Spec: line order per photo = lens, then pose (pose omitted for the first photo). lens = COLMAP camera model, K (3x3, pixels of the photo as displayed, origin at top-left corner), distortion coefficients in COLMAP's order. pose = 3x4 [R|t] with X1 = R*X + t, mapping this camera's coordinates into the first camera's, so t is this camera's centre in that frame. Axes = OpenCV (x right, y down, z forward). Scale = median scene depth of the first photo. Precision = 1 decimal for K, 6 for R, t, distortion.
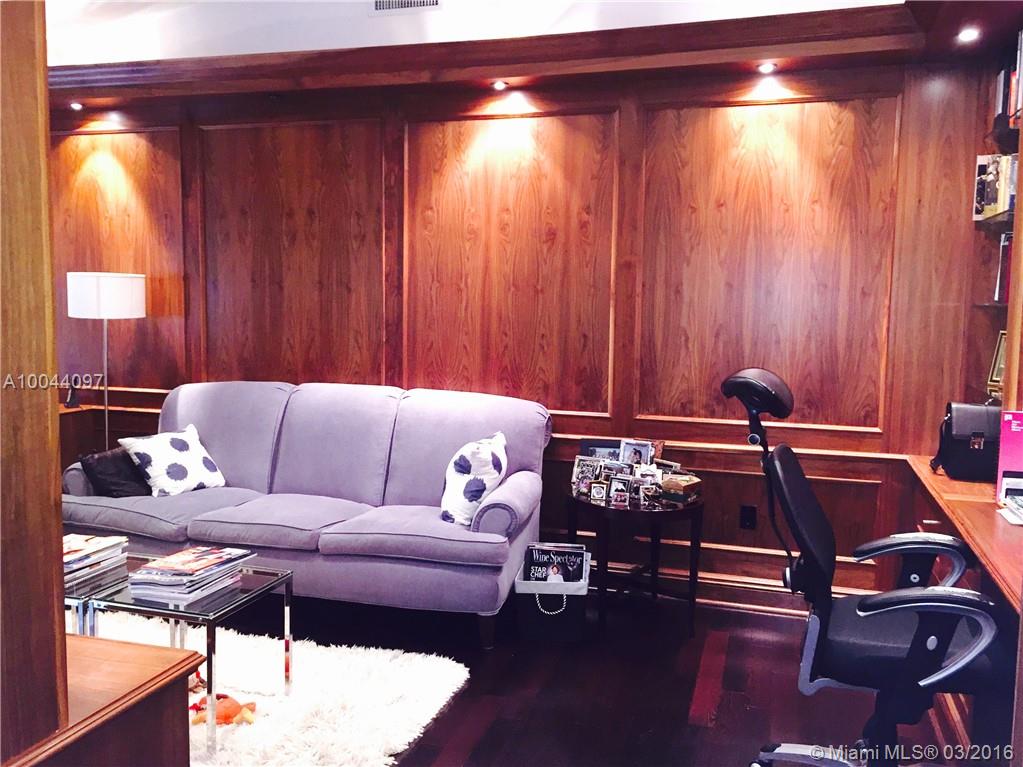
lens RADIAL K [[877.8, 0, 517.8], [0, 877.8, 378.6], [0, 0, 1]] dist [0.066258, -0.058510]
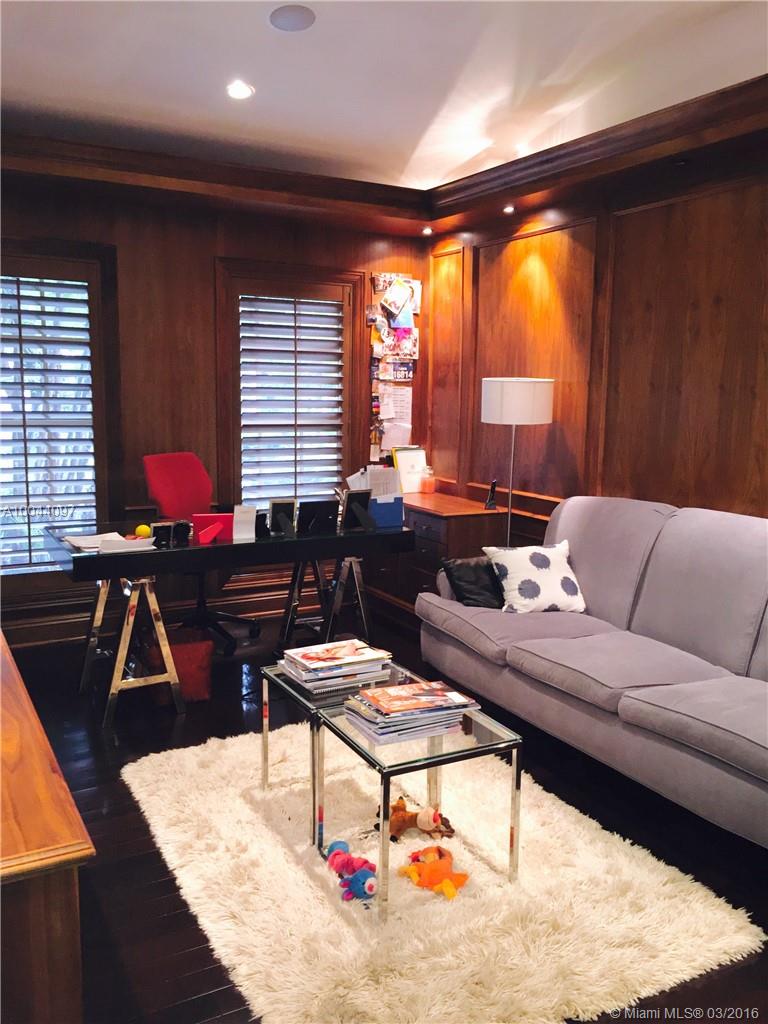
lens RADIAL K [[878.6, 0, 383.6], [0, 878.6, 517.4], [0, 0, 1]] dist [0.066258, -0.058510]
pose [[0.729960, 0.101281, -0.675944, 0.124977], [-0.074928, 0.994857, 0.068150, -0.022545], [0.679370, 0.000901, 0.733795, 0.201431]]
